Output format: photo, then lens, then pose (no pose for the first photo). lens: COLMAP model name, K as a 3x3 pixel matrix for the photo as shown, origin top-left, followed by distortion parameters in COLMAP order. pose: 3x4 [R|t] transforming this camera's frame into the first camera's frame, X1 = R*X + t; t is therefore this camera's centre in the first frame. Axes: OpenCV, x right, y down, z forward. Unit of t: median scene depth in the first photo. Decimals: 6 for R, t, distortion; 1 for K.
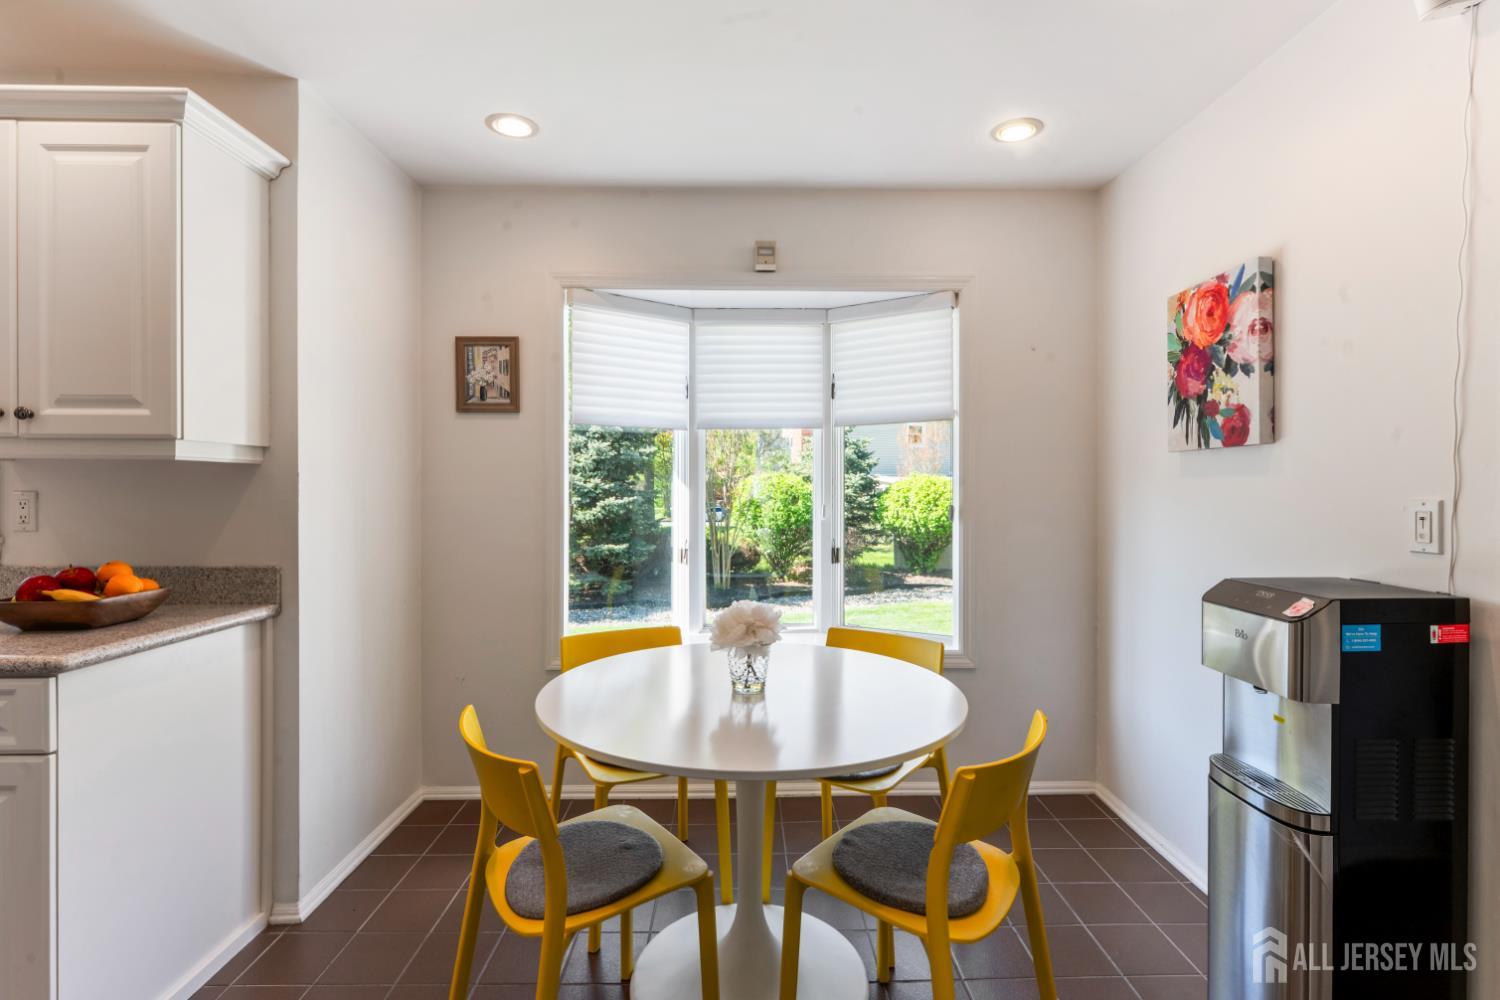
lens RADIAL K [[683.9, 0, 749.9], [0, 683.9, 494.0], [0, 0, 1]] dist [0.015162, 0.000405]
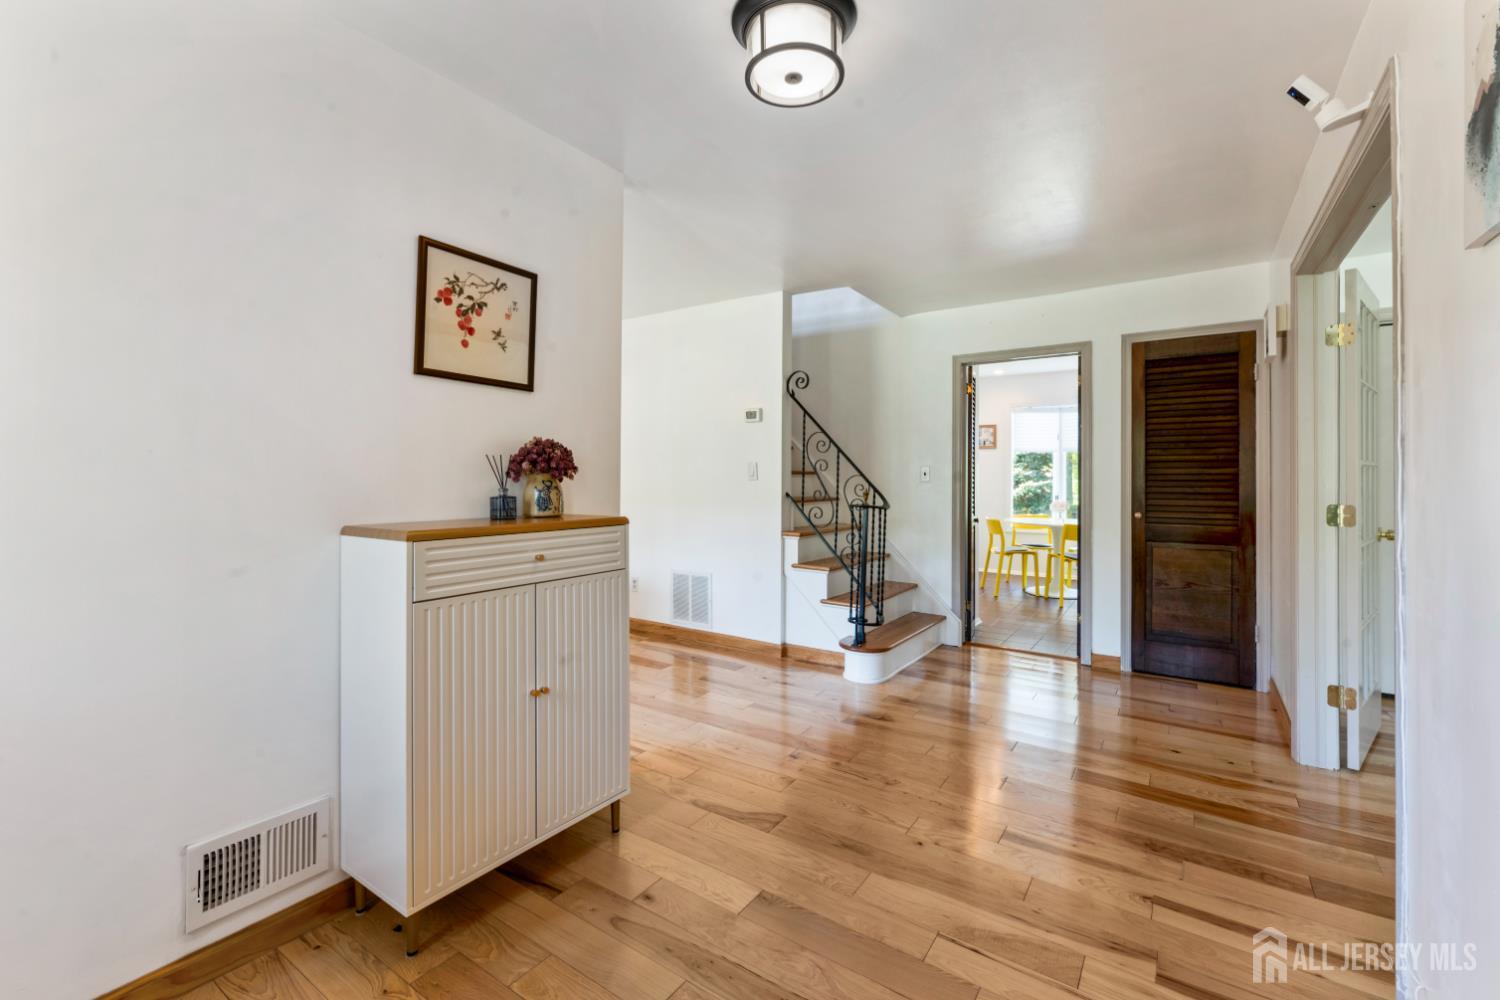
lens RADIAL K [[619.6, 0, 753.6], [0, 619.6, 476.1], [0, 0, 1]] dist [-0.001451, -0.001293]
pose [[0.812769, -0.005423, -0.582561, 0.086911], [-0.000276, 0.999953, -0.009693, 0.006921], [0.582586, 0.008038, 0.812729, -0.415199]]
